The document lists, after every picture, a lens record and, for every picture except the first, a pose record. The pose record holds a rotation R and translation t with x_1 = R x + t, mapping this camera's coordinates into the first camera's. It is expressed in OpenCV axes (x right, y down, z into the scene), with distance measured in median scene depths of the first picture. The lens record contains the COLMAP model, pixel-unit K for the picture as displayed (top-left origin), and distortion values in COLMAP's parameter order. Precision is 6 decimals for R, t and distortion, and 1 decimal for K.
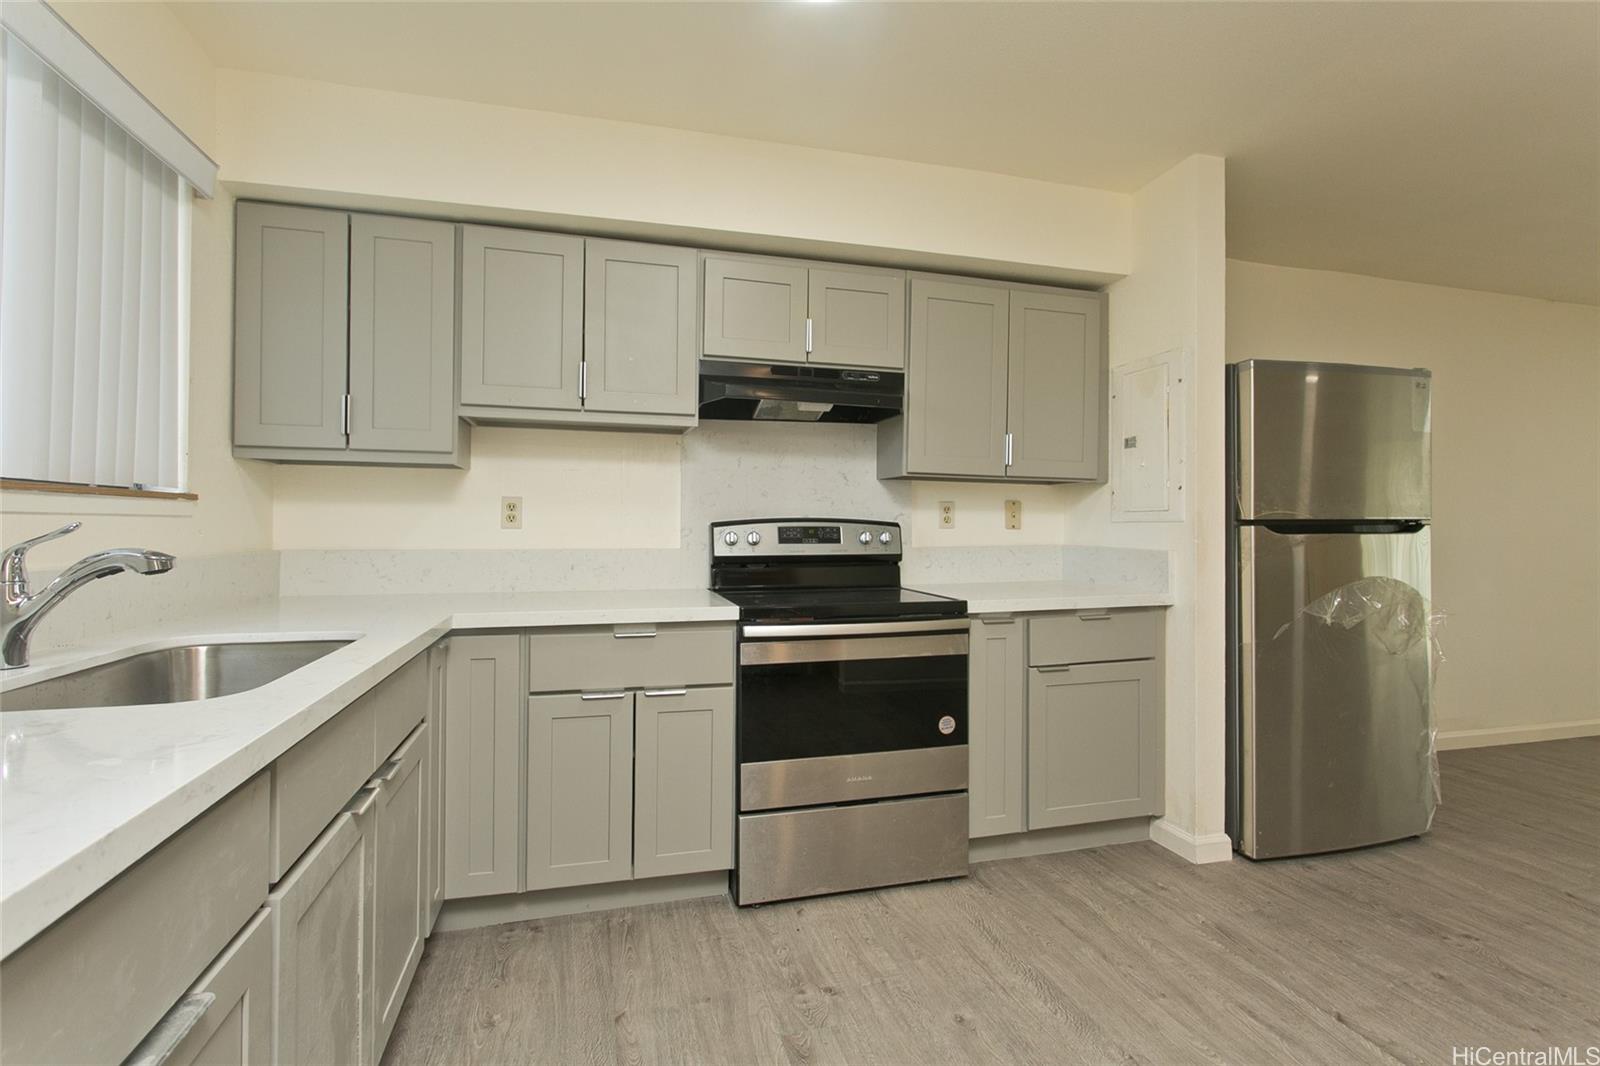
lens RADIAL K [[747.9, 0, 795.8], [0, 747.9, 525.4], [0, 0, 1]] dist [0.001452, -0.000322]
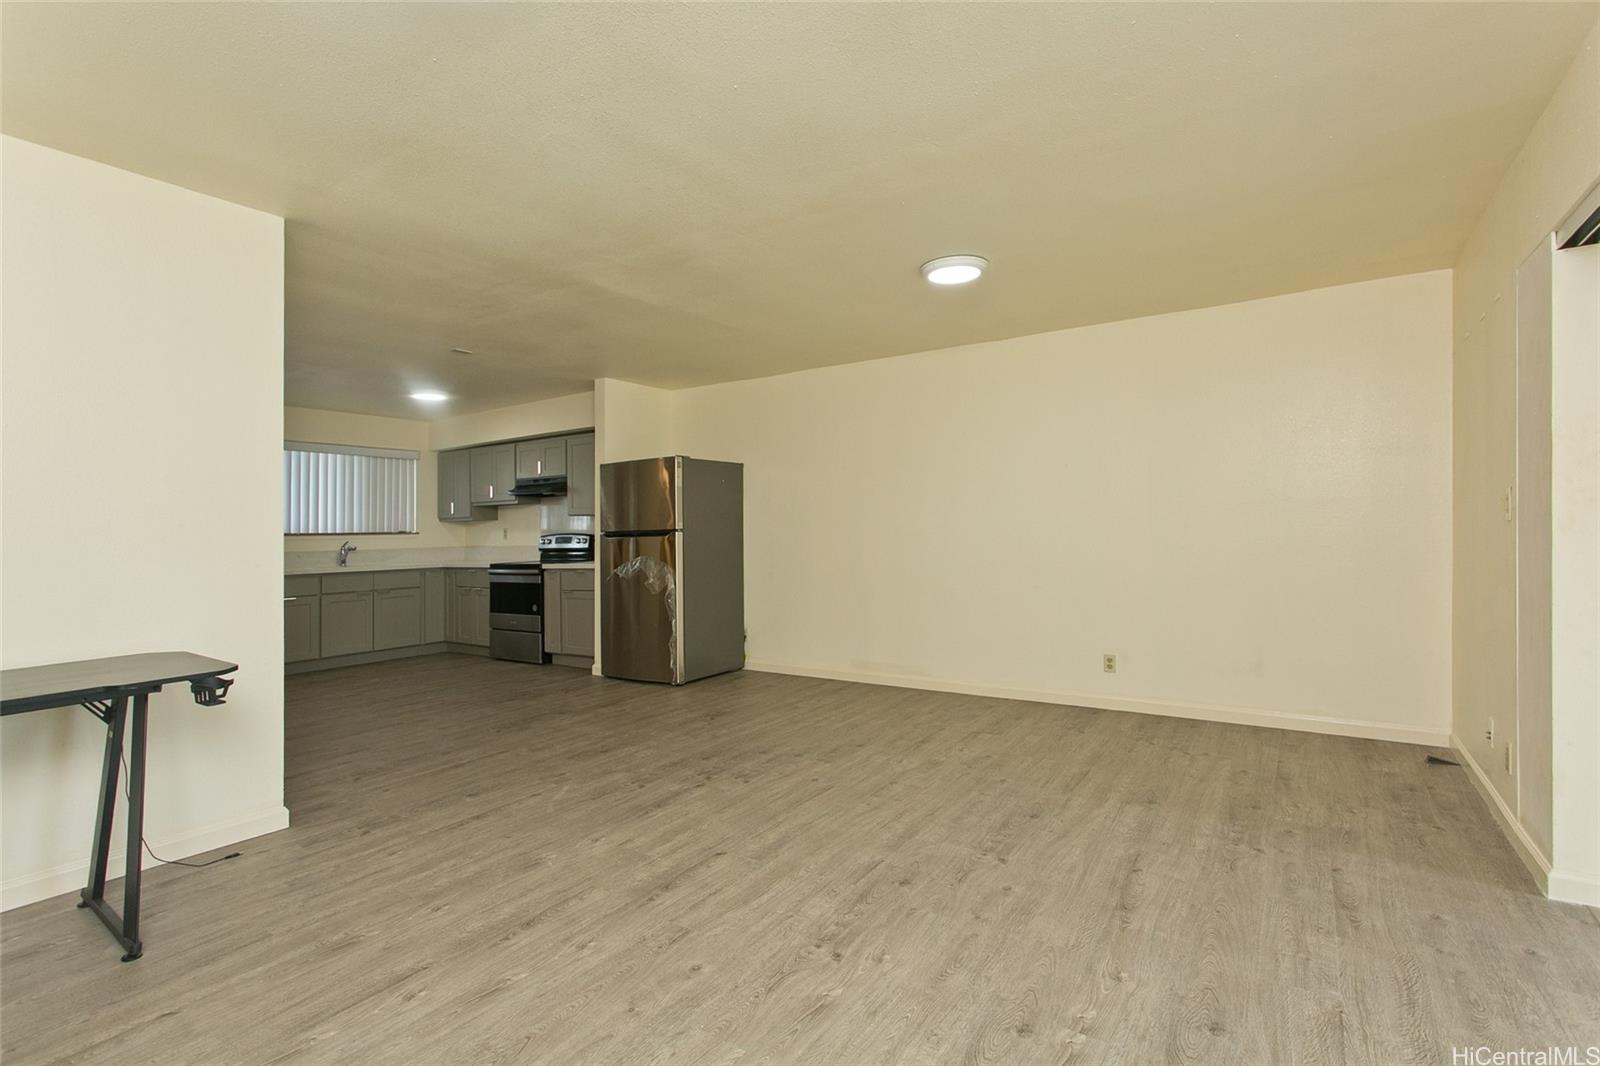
lens RADIAL K [[747.9, 0, 825.8], [0, 747.9, 508.4], [0, 0, 1]] dist [0.001452, -0.000322]
pose [[0.673516, -0.041446, -0.738010, 2.886046], [0.026127, 0.999138, -0.032266, 0.012117], [0.738711, 0.002450, 0.674018, -0.081069]]
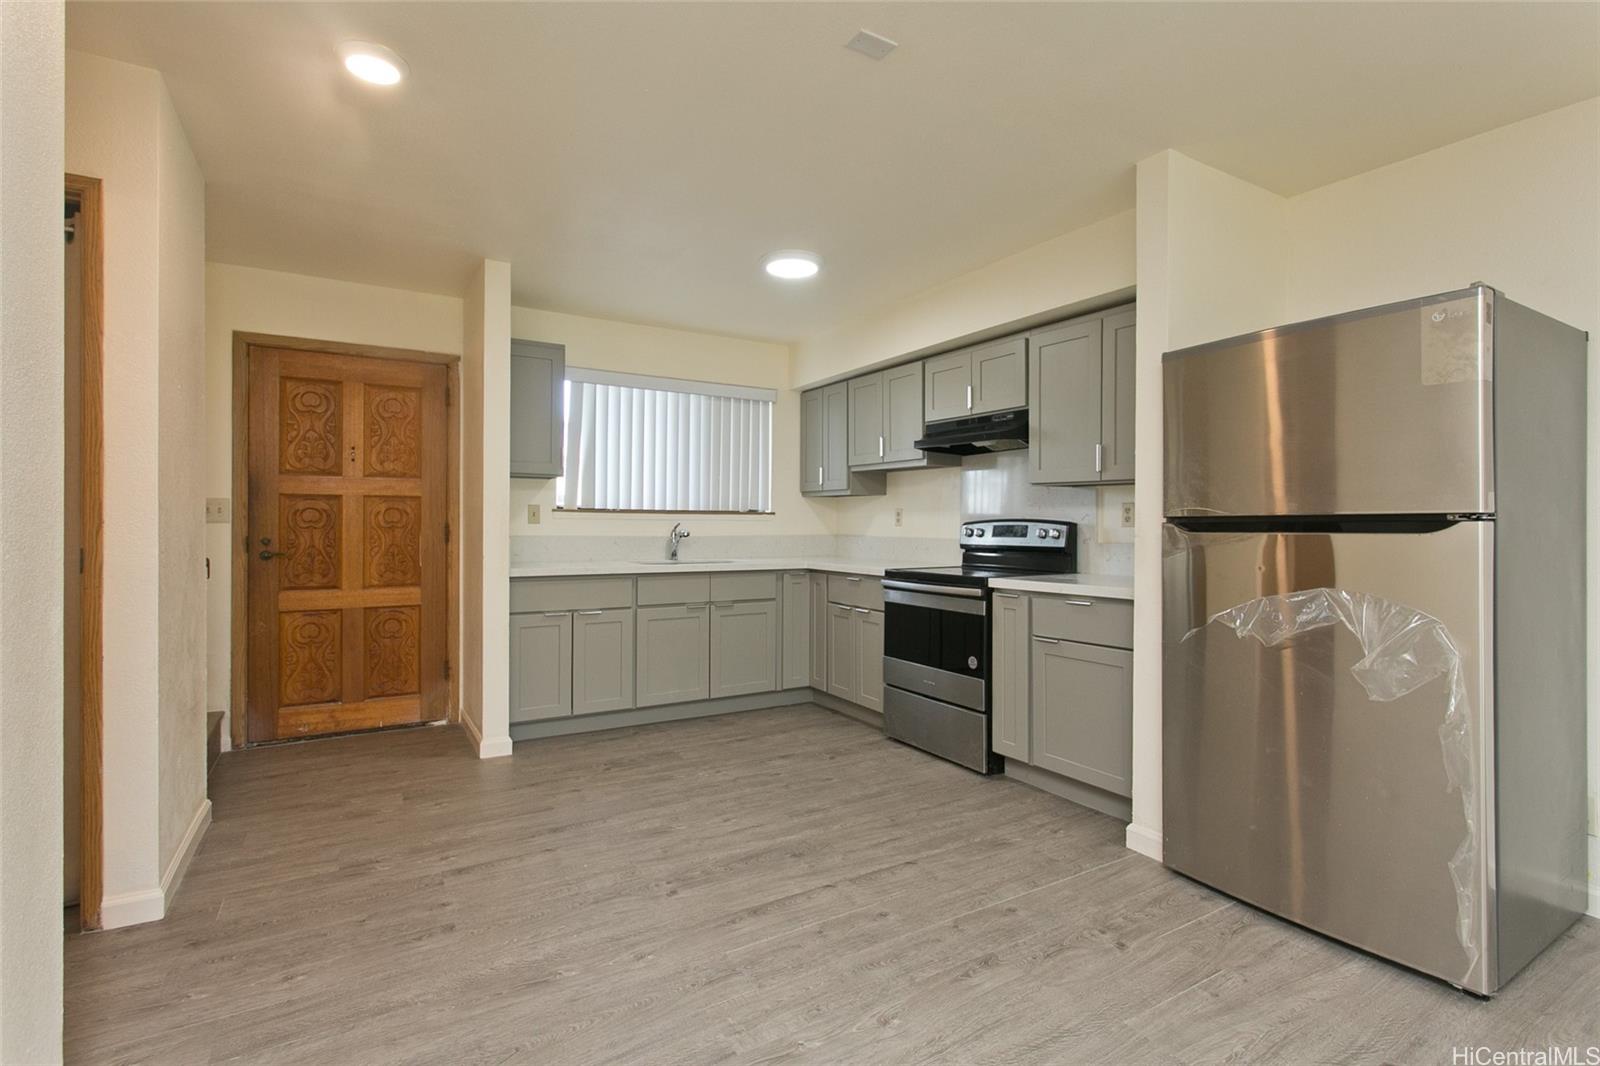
lens RADIAL K [[747.9, 0, 798.6], [0, 747.9, 531.8], [0, 0, 1]] dist [0.001452, -0.000322]
pose [[0.271288, 0.007986, -0.962465, 1.424468], [-0.001782, 0.999968, 0.007795, 0.004453], [0.962497, -0.000399, 0.271294, 0.276265]]
